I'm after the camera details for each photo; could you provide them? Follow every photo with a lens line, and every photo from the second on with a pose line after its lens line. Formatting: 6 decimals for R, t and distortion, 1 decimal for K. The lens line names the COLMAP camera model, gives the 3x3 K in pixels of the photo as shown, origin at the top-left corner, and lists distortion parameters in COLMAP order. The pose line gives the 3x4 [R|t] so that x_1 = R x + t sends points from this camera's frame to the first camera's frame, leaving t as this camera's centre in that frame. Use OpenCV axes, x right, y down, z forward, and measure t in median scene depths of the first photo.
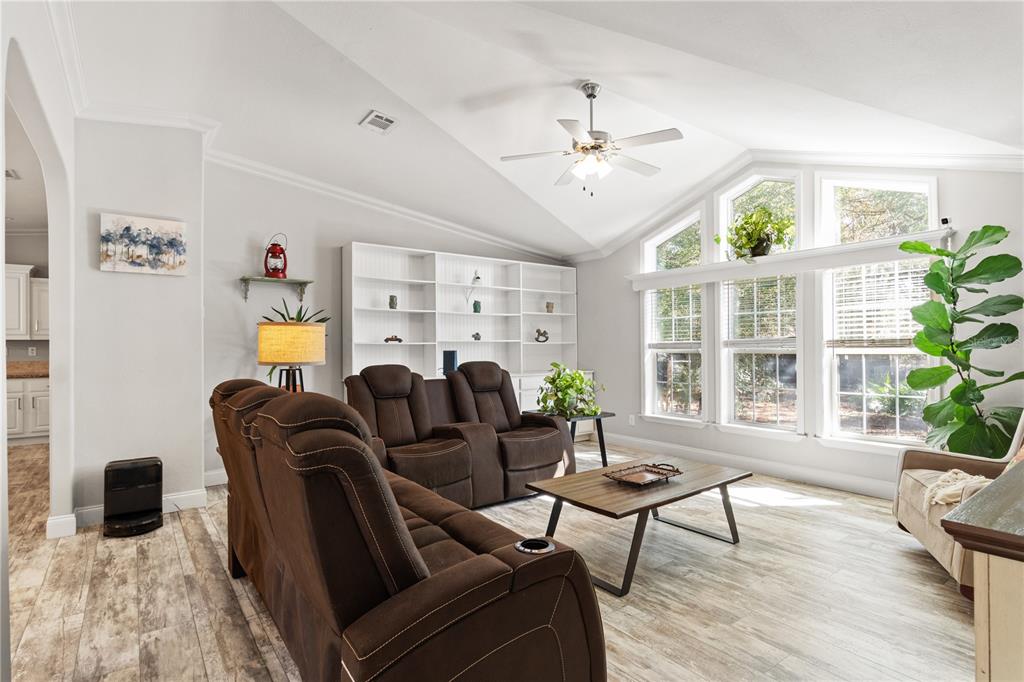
lens RADIAL K [[521.5, 0, 512.0], [0, 521.5, 341.0], [0, 0, 1]] dist [0.001731, 0.000481]
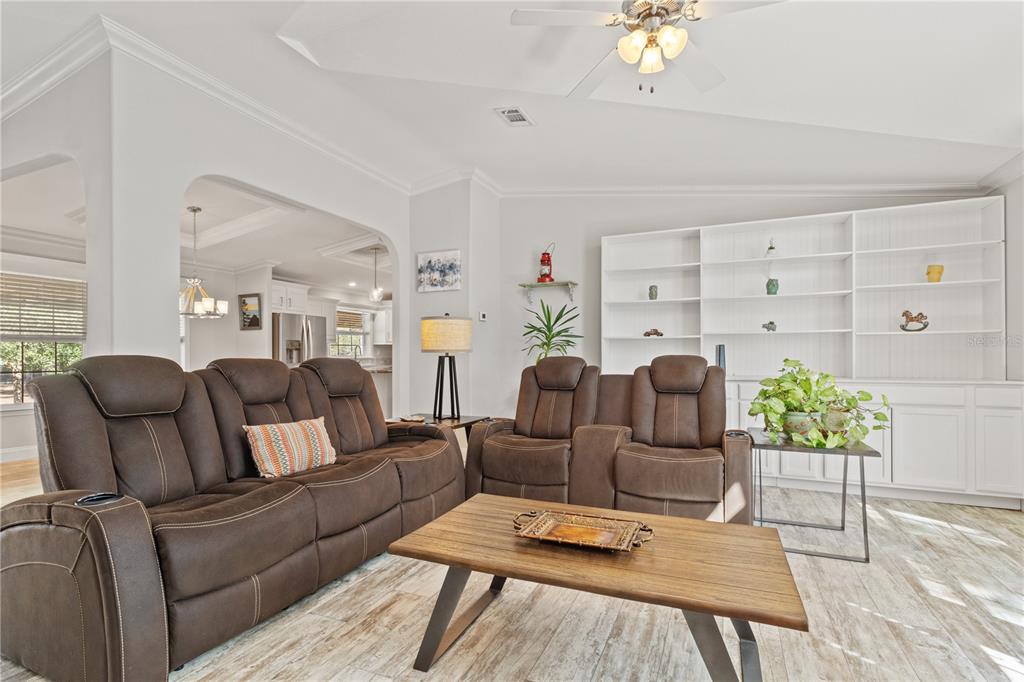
lens RADIAL K [[481.4, 0, 508.6], [0, 481.4, 353.6], [0, 0, 1]] dist [0.003448, 0.000629]
pose [[0.497399, 0.003751, -0.867514, 0.431894], [0.008954, 0.999915, 0.009457, 0.025975], [0.867475, -0.012471, 0.497324, 0.399445]]
